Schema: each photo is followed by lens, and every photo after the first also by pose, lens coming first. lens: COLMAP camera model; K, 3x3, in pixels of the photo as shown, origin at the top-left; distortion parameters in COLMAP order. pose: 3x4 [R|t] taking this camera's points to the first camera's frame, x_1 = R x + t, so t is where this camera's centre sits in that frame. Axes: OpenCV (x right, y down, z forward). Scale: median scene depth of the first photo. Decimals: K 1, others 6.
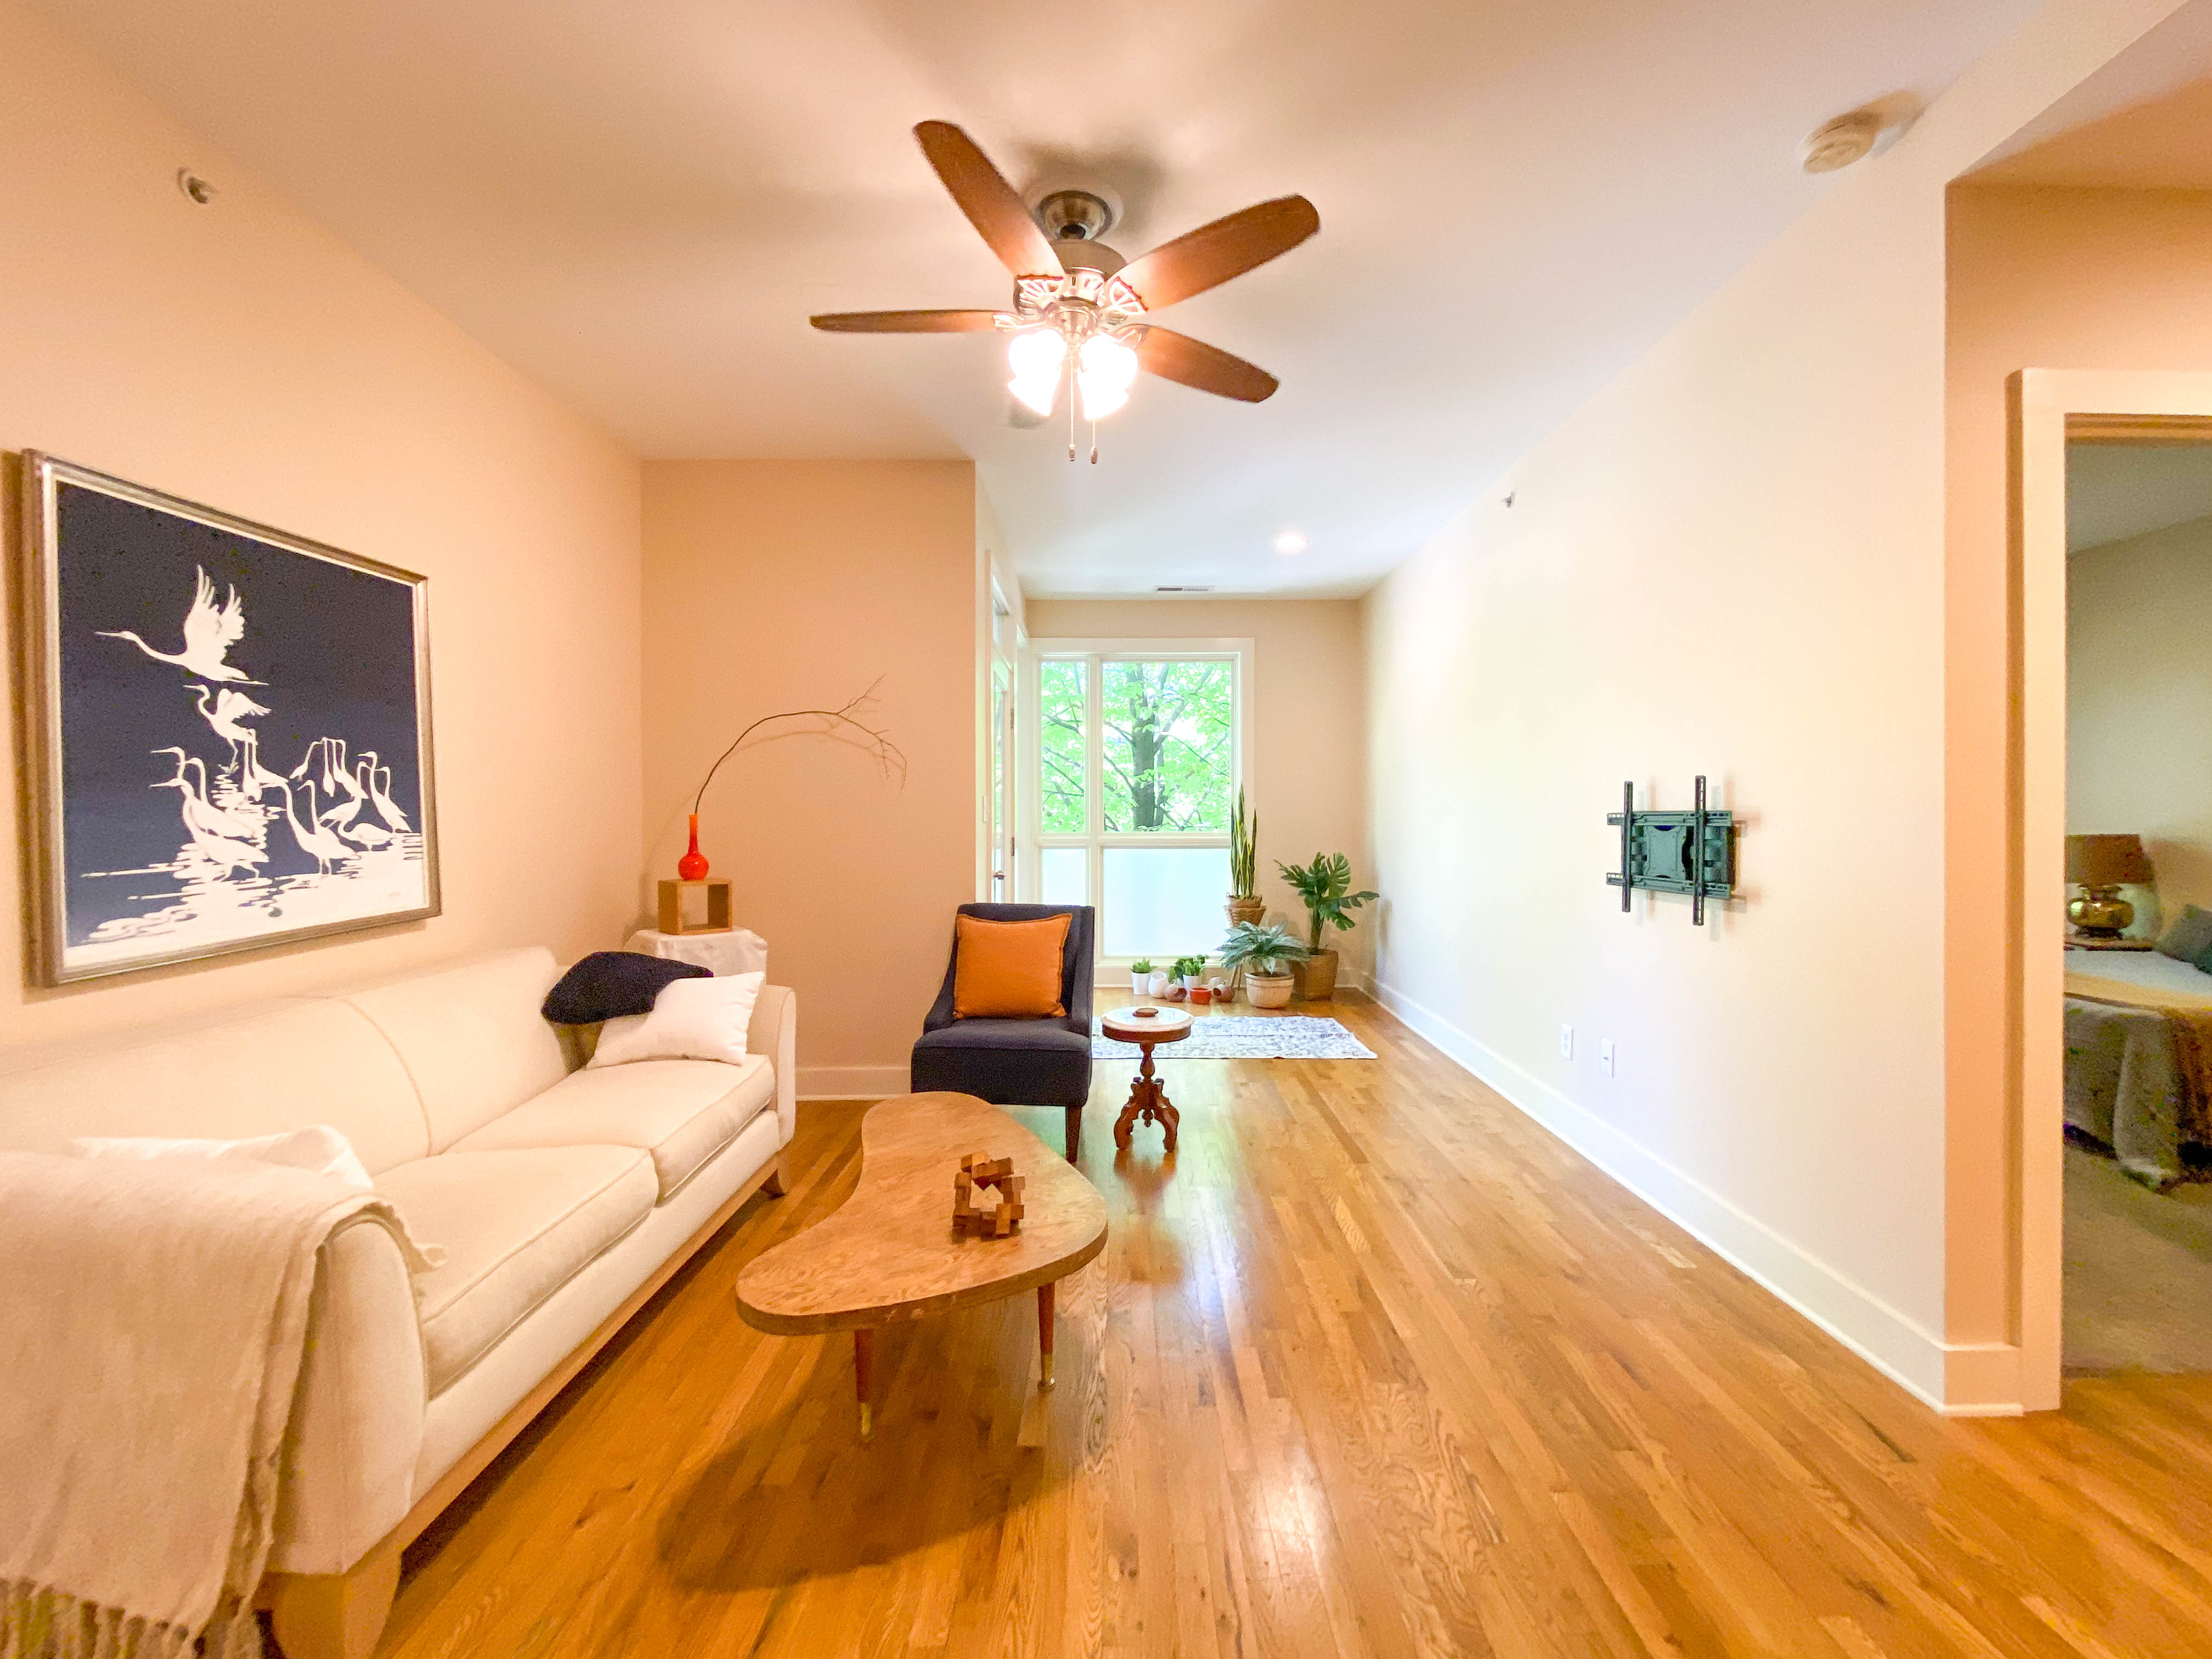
lens RADIAL K [[887.5, 0, 1097.8], [0, 887.5, 829.2], [0, 0, 1]] dist [0.010925, -0.011184]
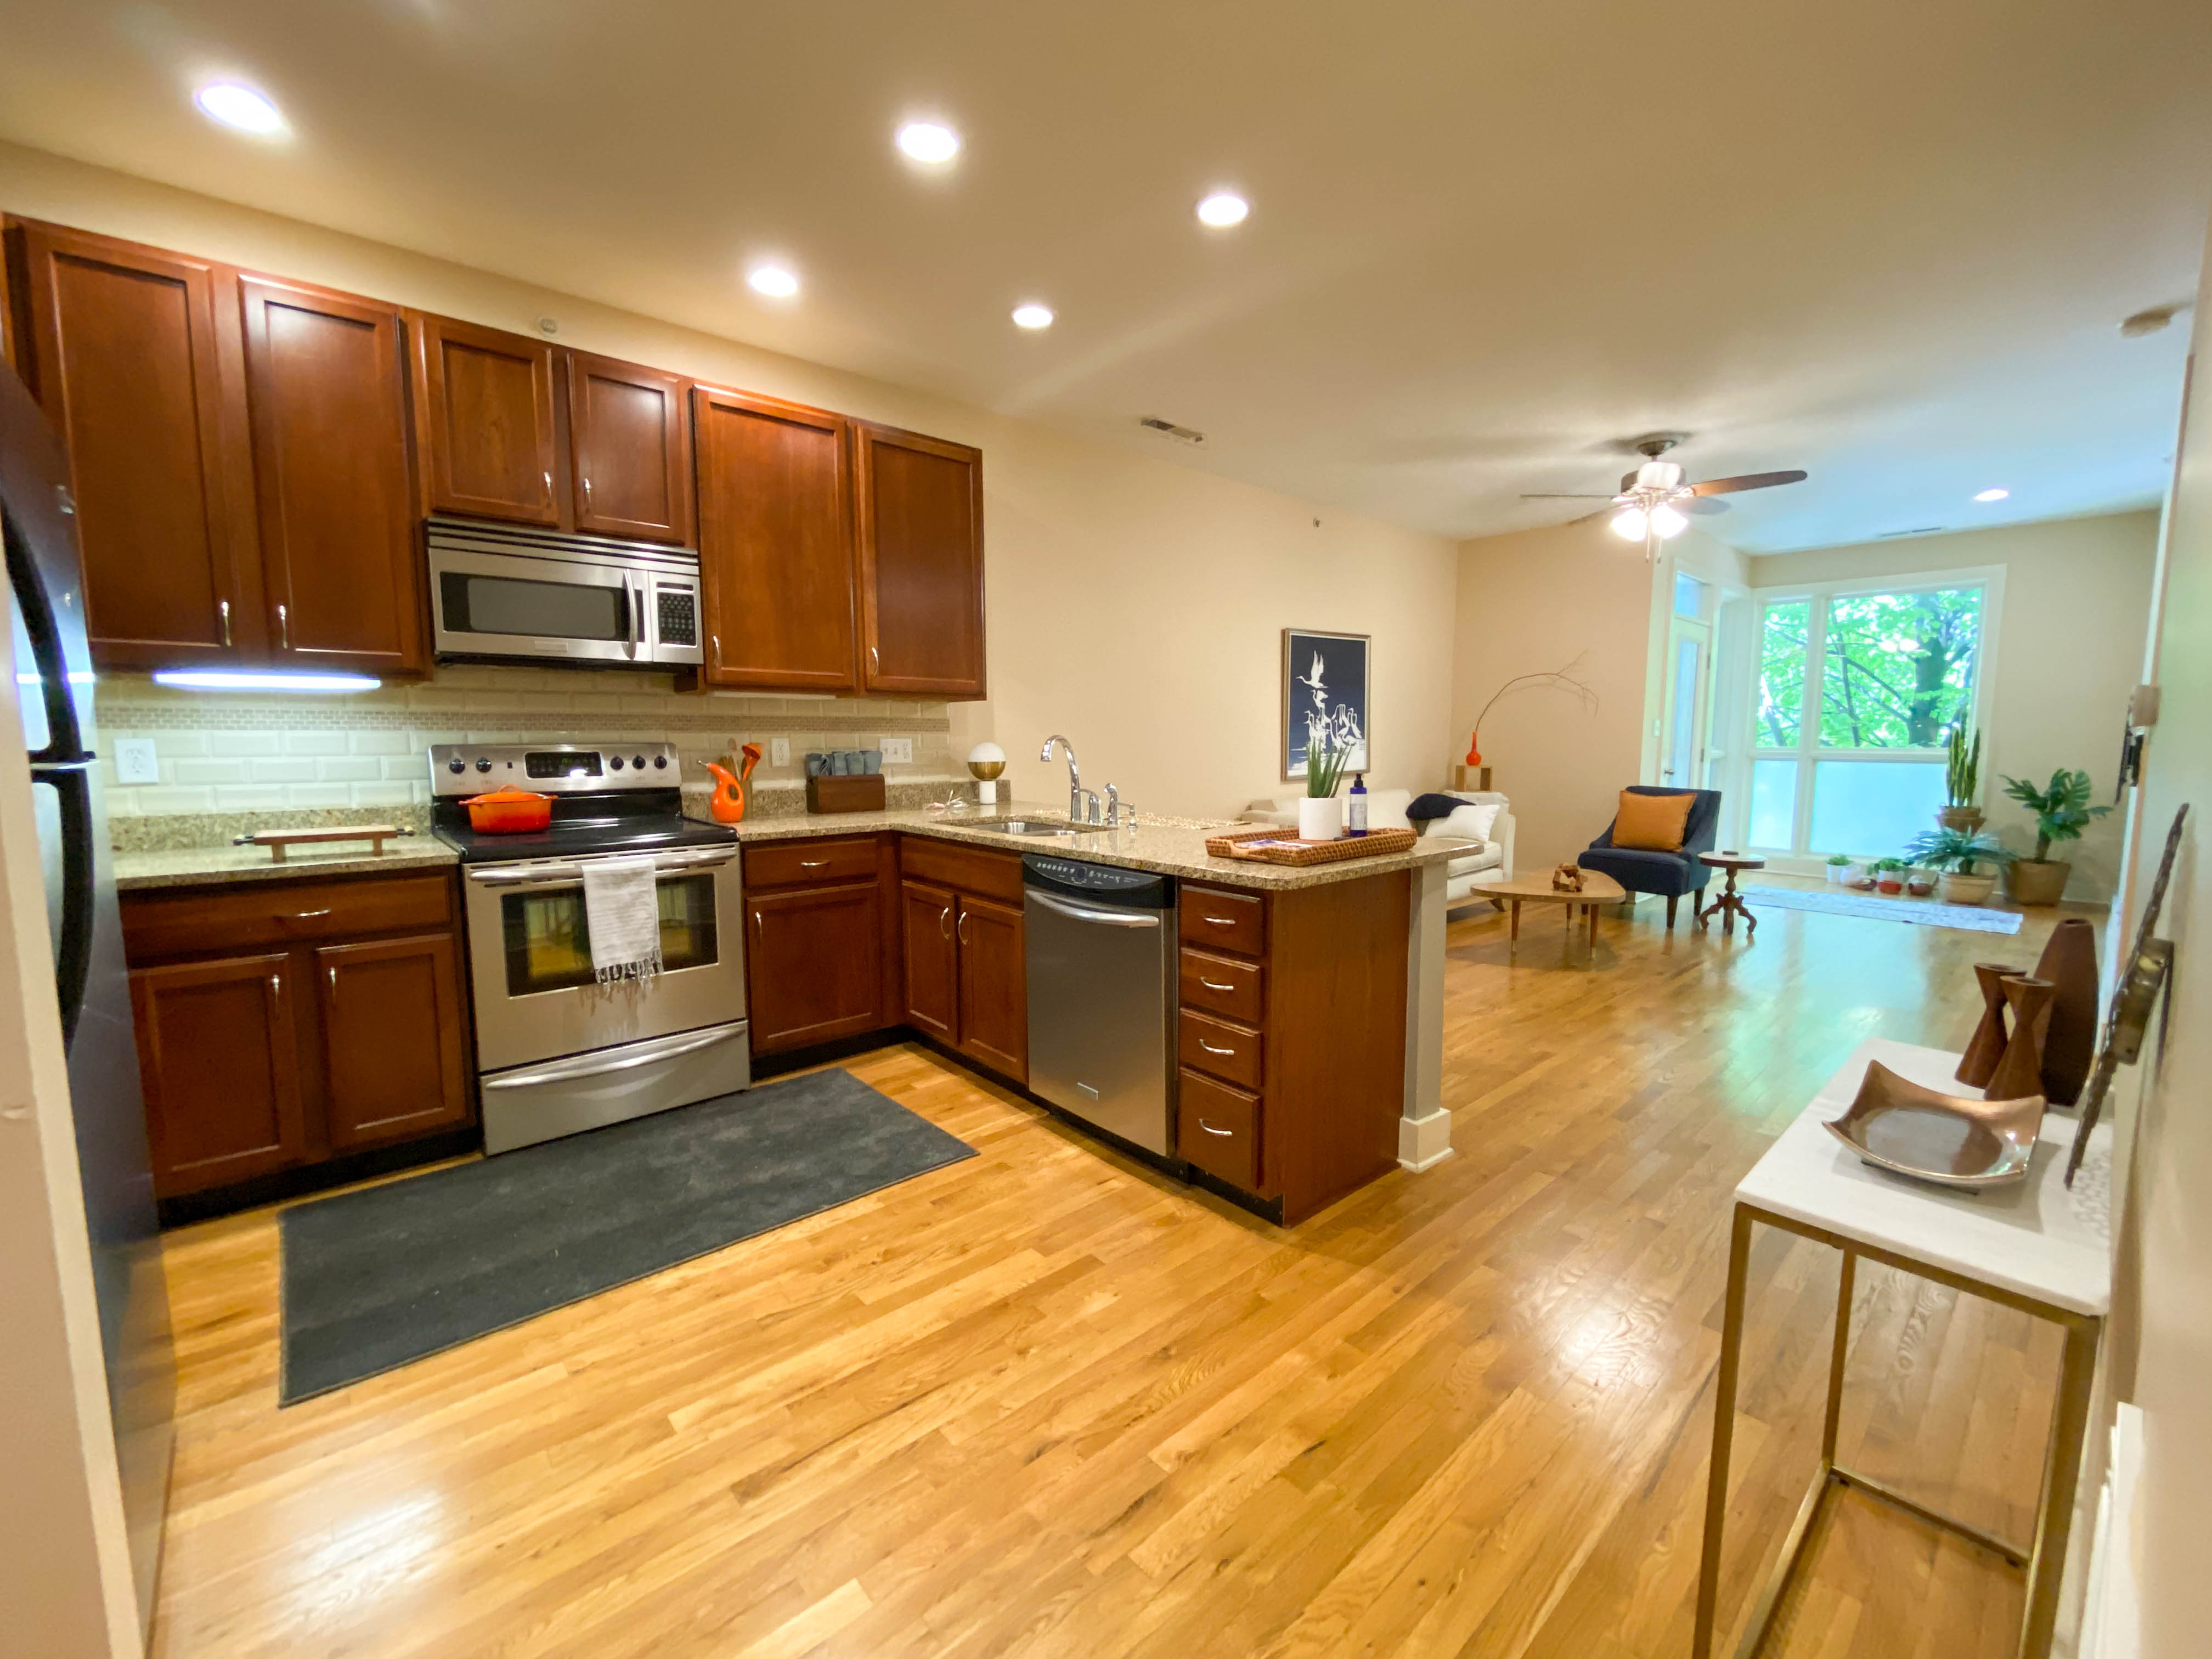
lens RADIAL K [[887.5, 0, 1097.8], [0, 887.5, 829.2], [0, 0, 1]] dist [0.010925, -0.011184]
pose [[0.662455, 0.077571, -0.745074, 0.617671], [-0.013644, 0.995708, 0.091534, 0.035949], [0.748977, -0.050472, 0.660671, -1.209983]]
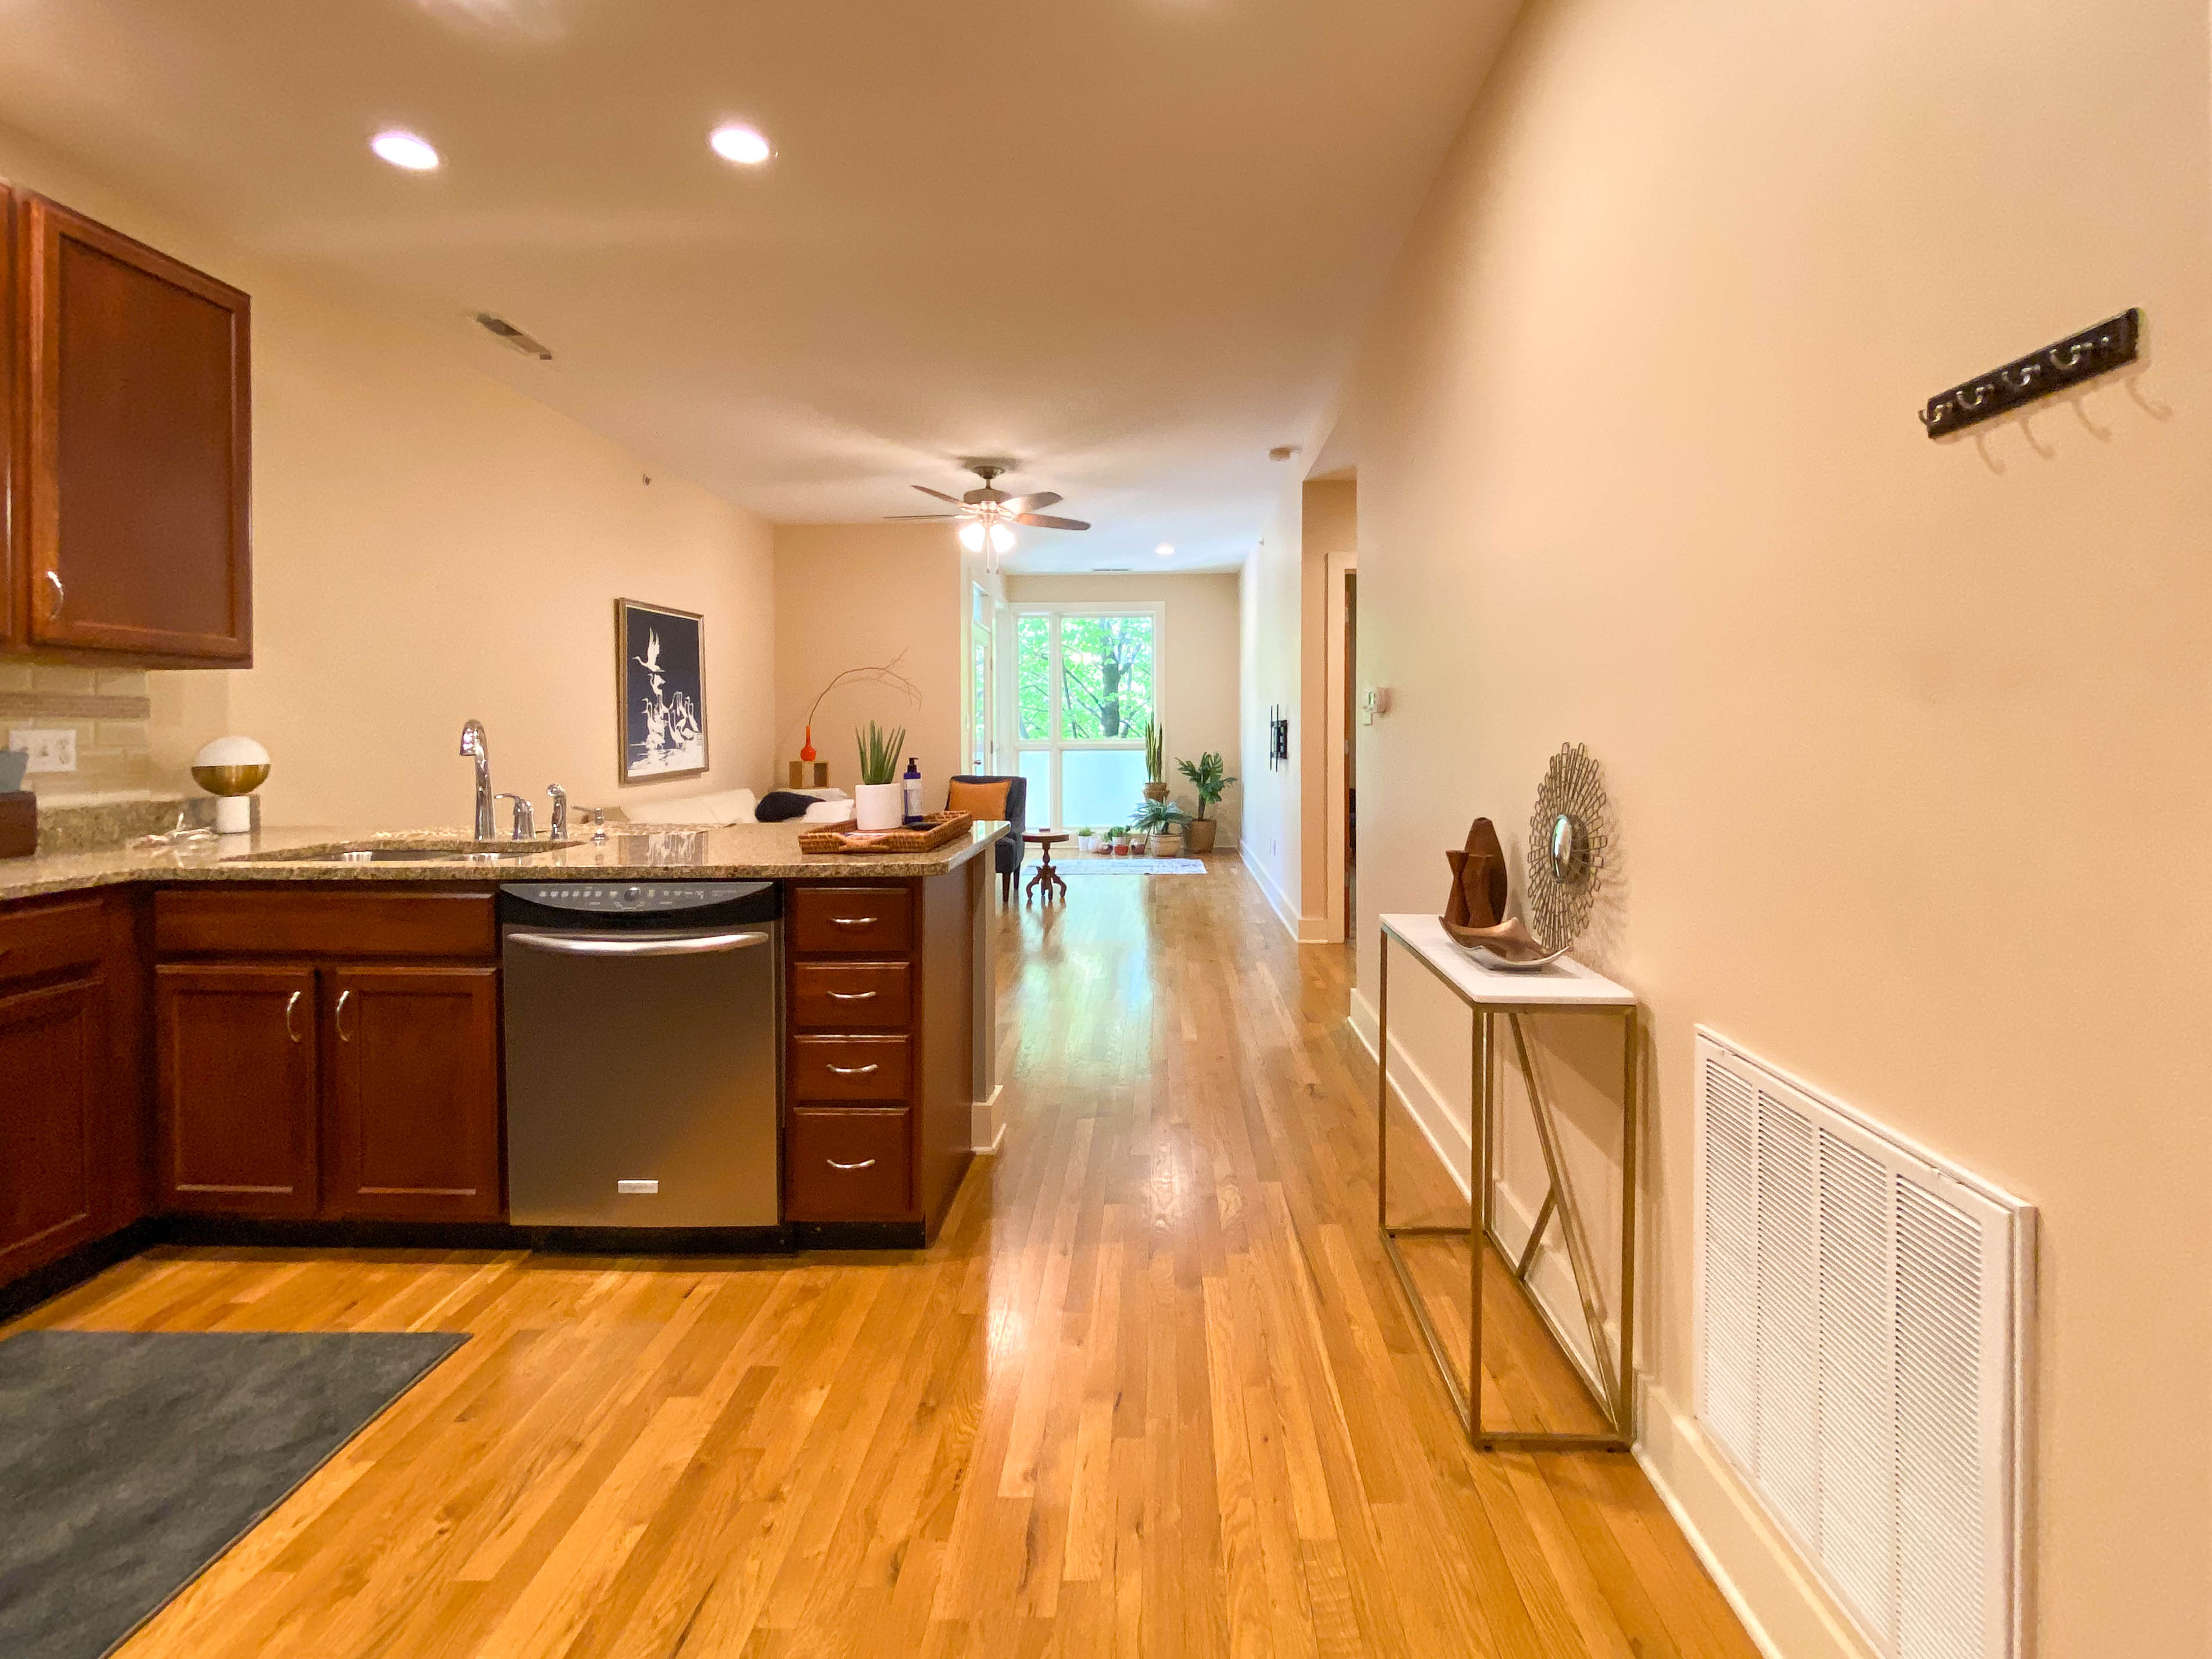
lens RADIAL K [[1020.4, 0, 1112.9], [0, 1020.4, 752.1], [0, 0, 1]] dist [0.025431, -0.018492]
pose [[0.999687, -0.007636, -0.023833, 0.300449], [0.007641, 0.999971, 0.000094, 0.056541], [0.023831, -0.000276, 0.999716, -1.447396]]
